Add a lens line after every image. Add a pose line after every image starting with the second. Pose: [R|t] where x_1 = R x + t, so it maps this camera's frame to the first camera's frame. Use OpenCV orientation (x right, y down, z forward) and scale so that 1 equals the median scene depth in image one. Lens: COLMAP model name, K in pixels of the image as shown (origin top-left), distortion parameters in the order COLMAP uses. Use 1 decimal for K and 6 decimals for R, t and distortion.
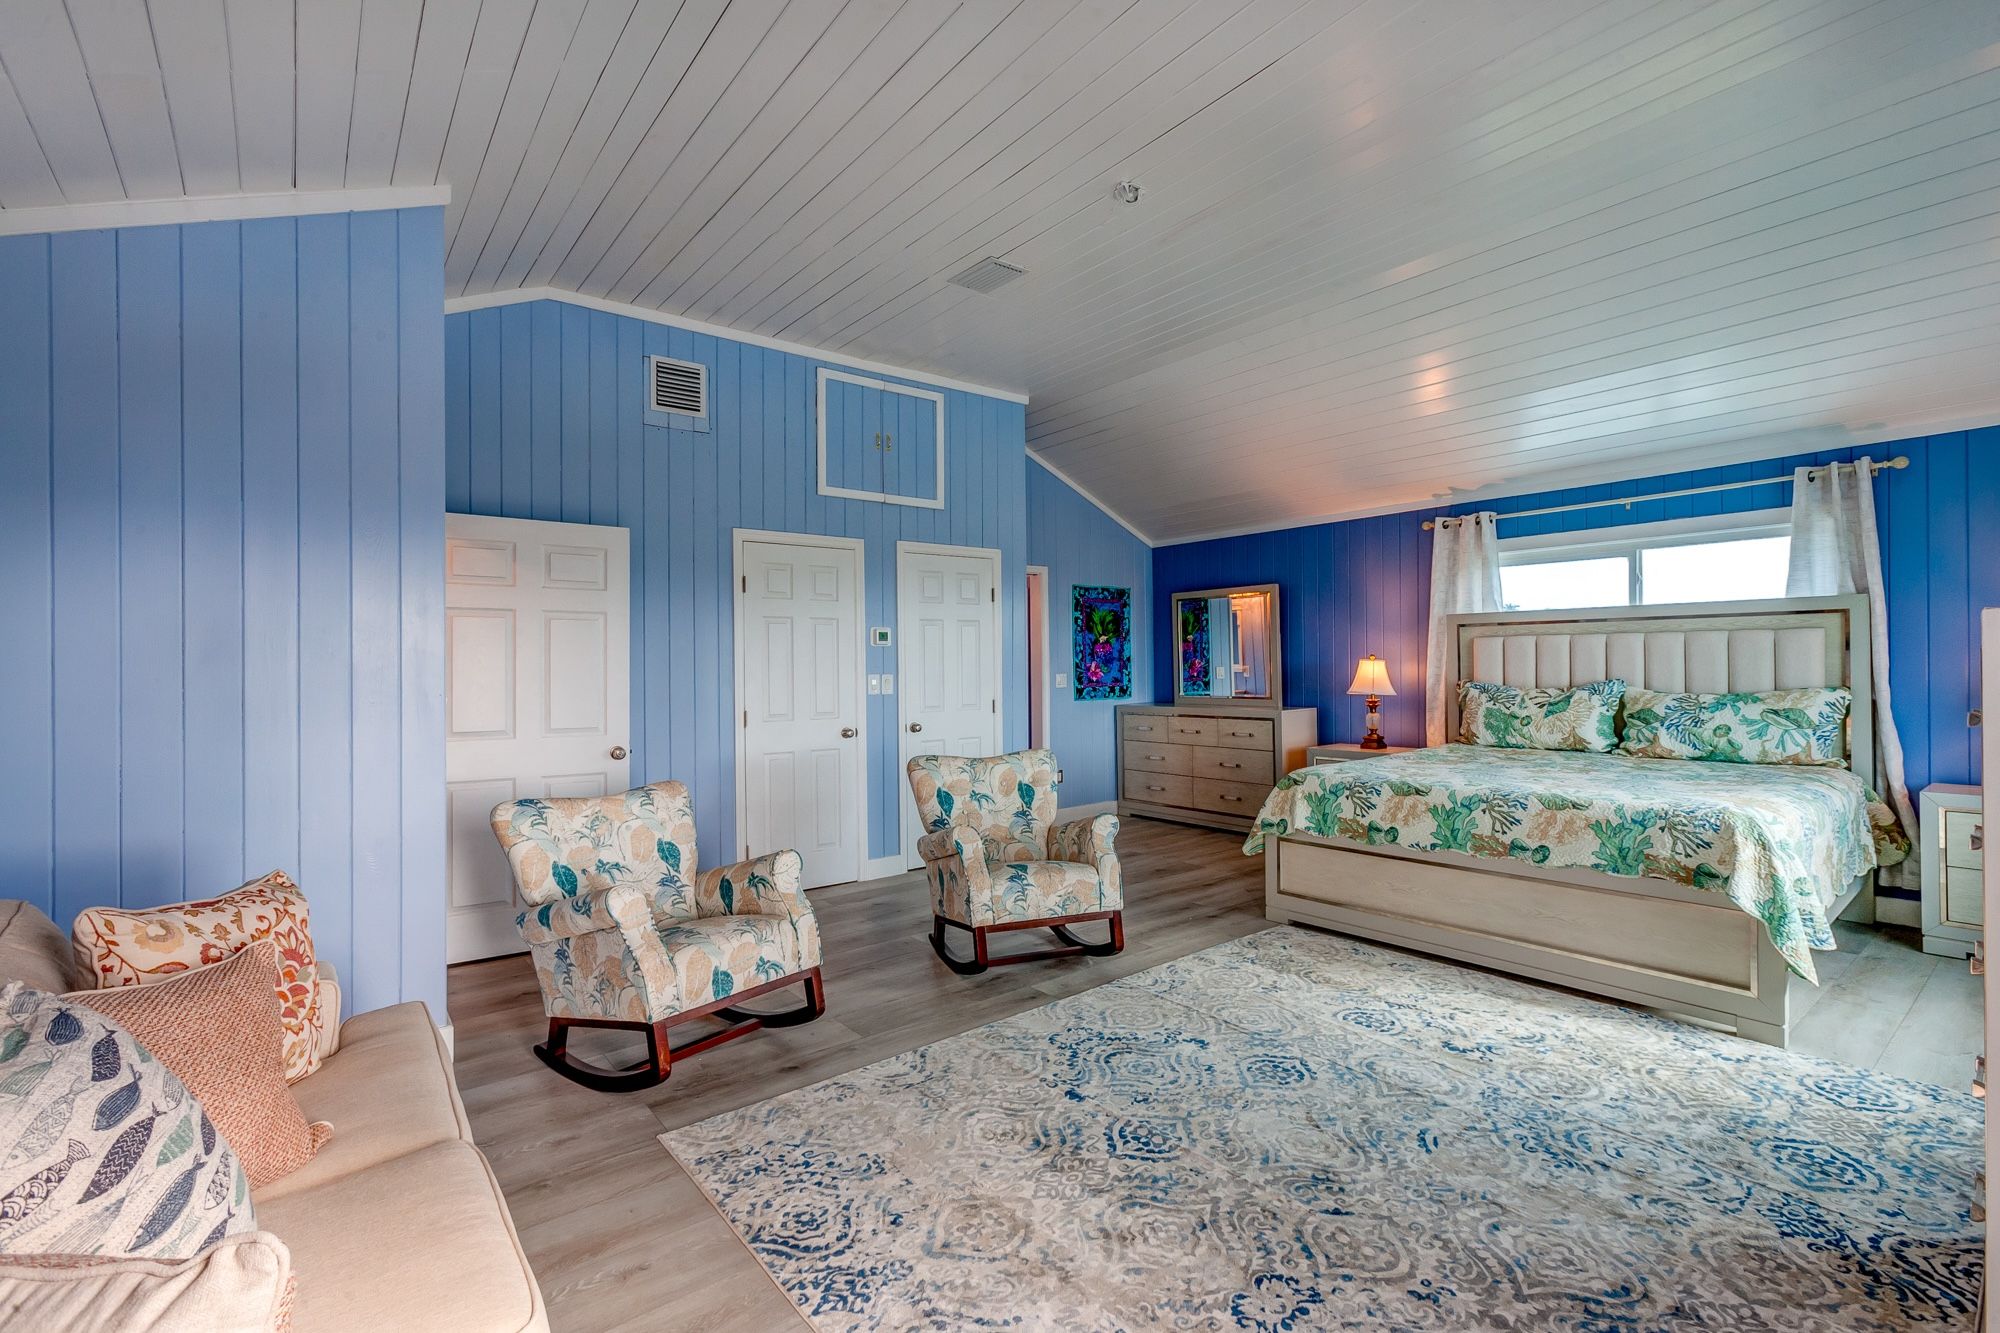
lens RADIAL K [[895.6, 0, 992.1], [0, 895.6, 660.1], [0, 0, 1]] dist [-0.003876, -0.002377]
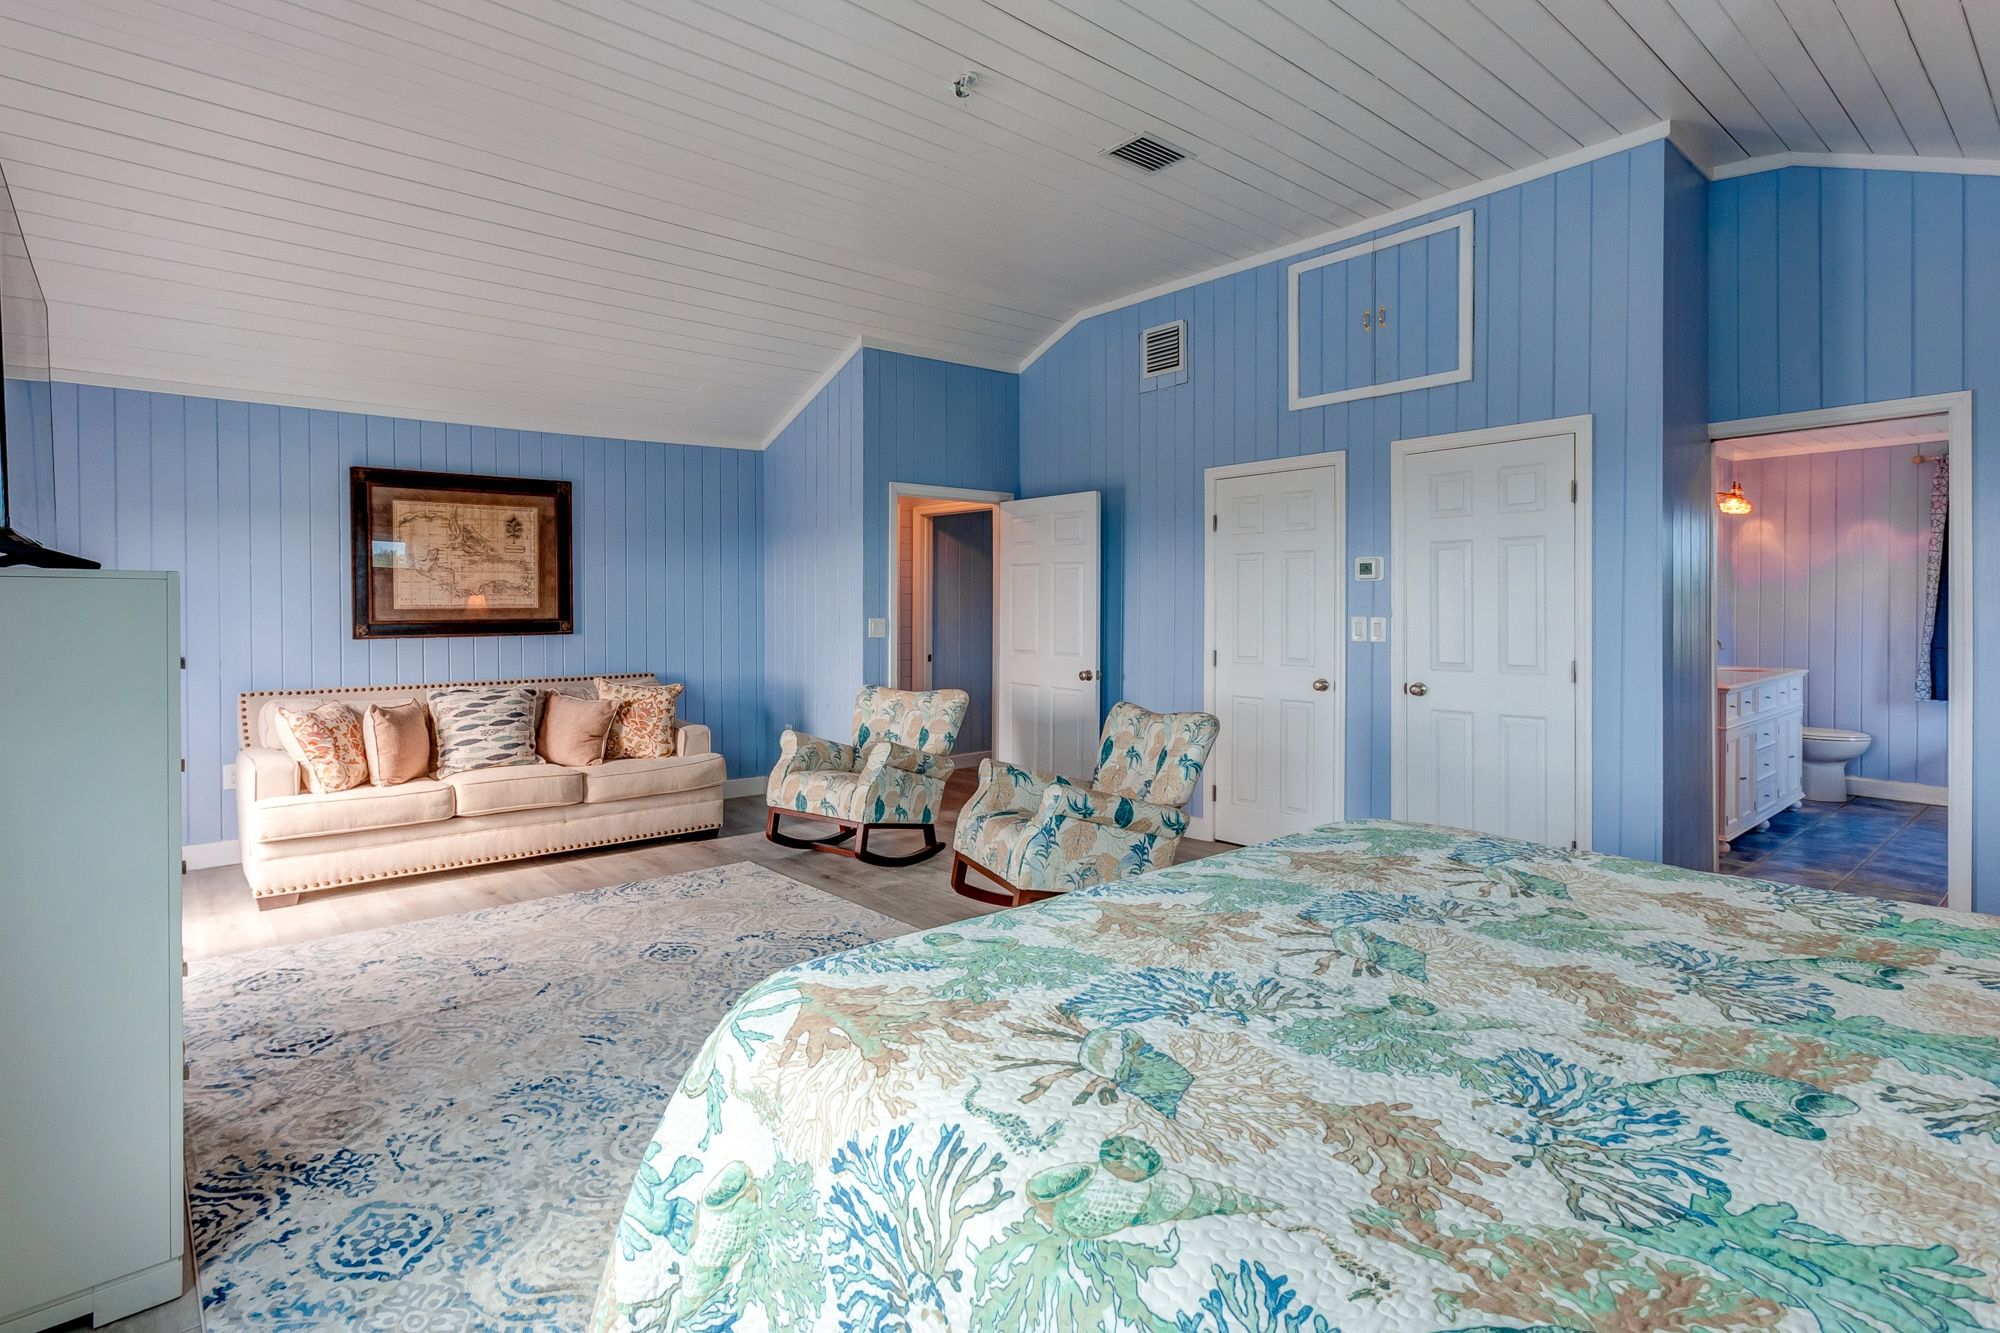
lens RADIAL K [[961.0, 0, 912.0], [0, 961.0, 613.6], [0, 0, 1]] dist [-0.011406, 0.003007]
pose [[0.000763, 0.018820, -0.999823, 0.907659], [0.010700, 0.999765, 0.018827, -0.008956], [0.999942, -0.010713, 0.000561, 0.754818]]
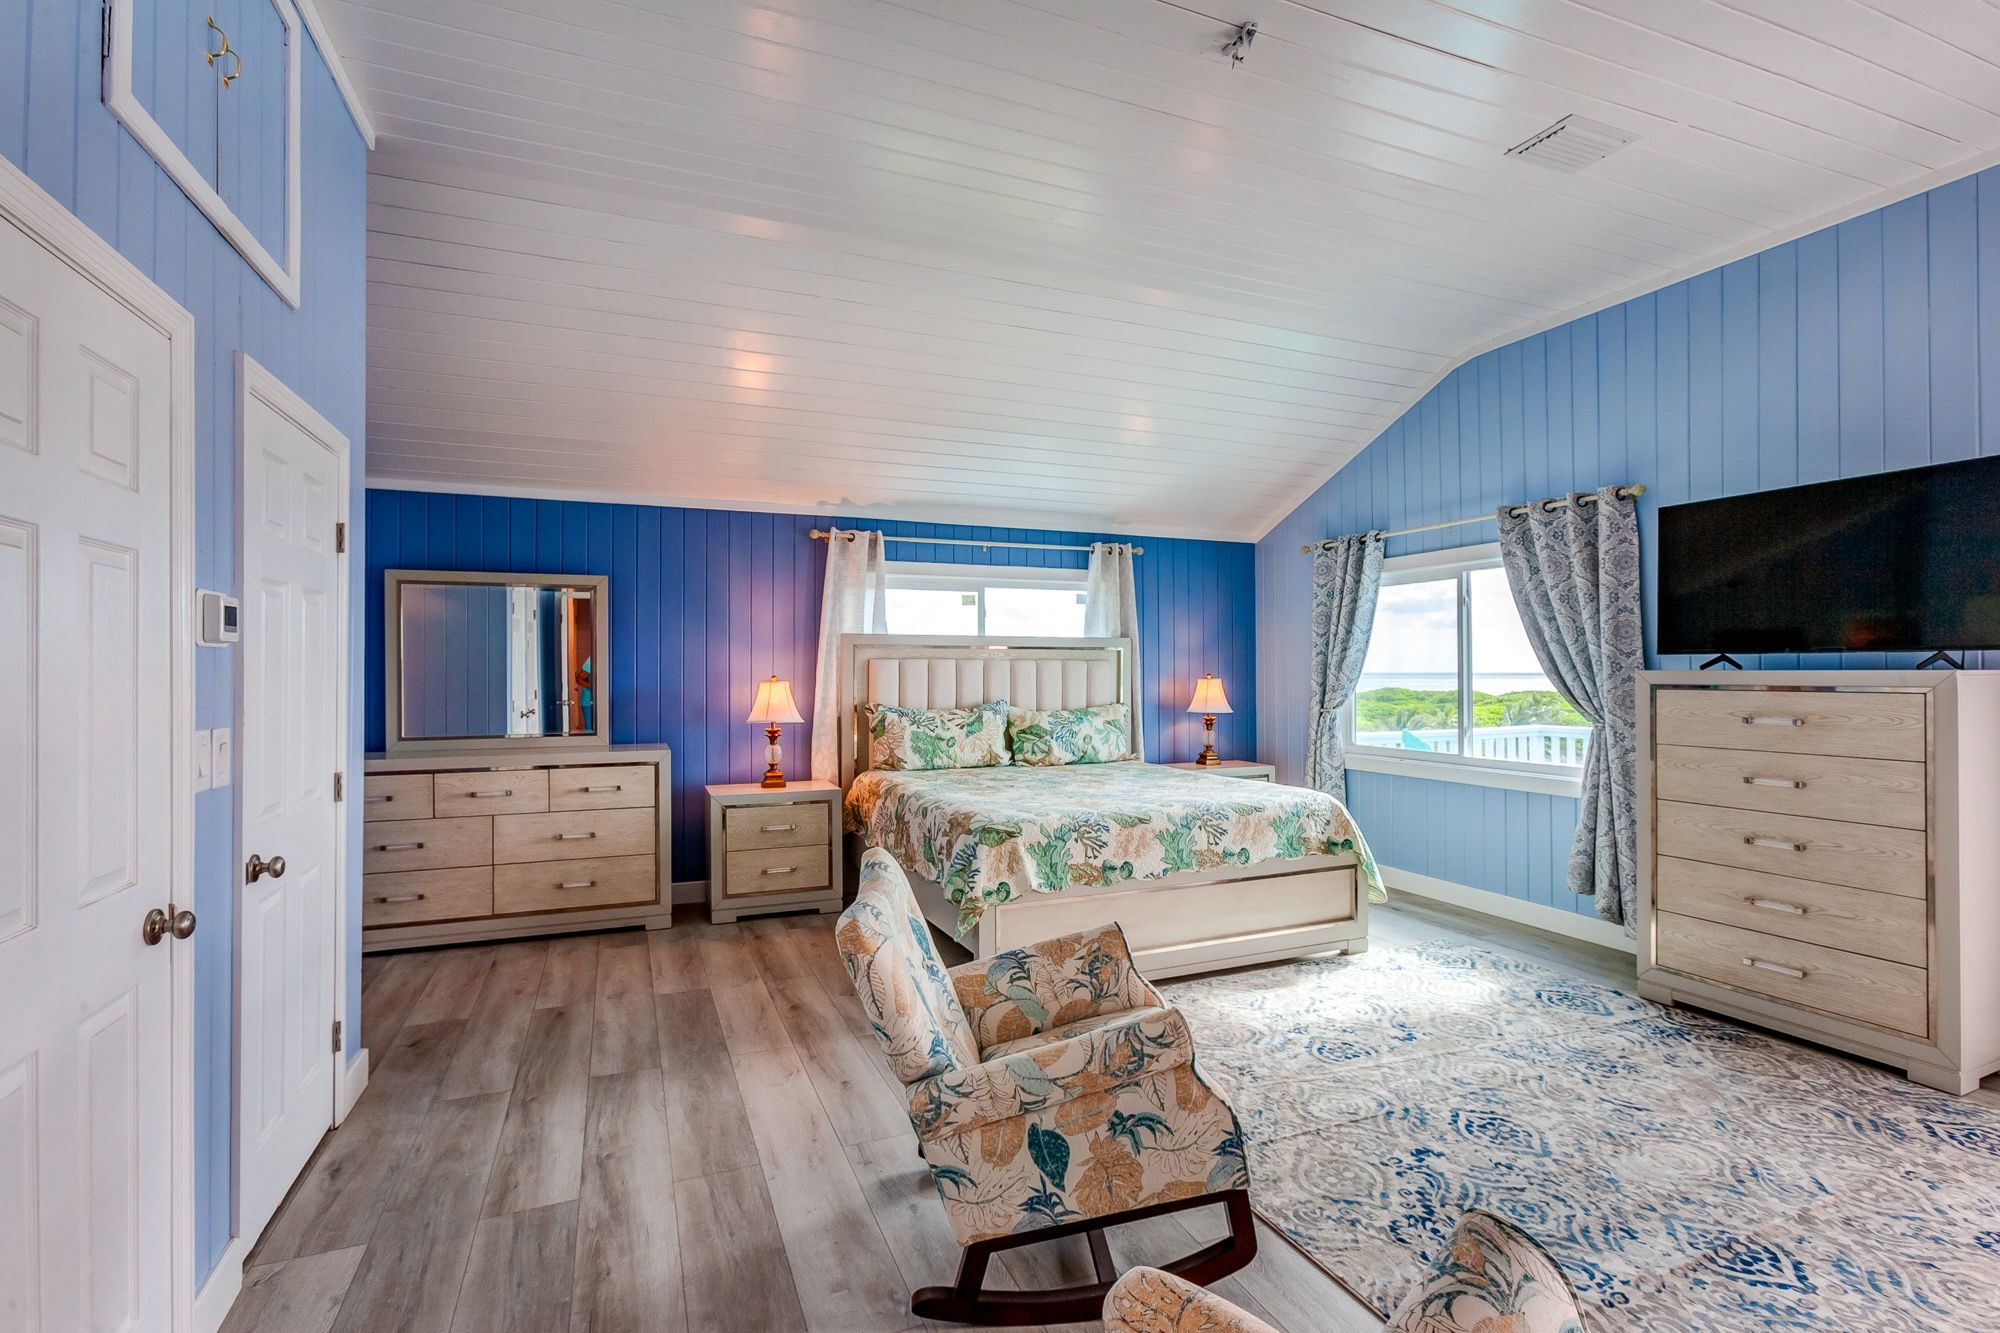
lens RADIAL K [[890.0, 0, 988.8], [0, 890.0, 685.1], [0, 0, 1]] dist [-0.010271, 0.003635]
pose [[0.271342, -0.004899, 0.962471, -0.458097], [-0.006929, 0.999951, 0.007043, -0.006796], [-0.962458, -0.008580, 0.271294, 0.803570]]
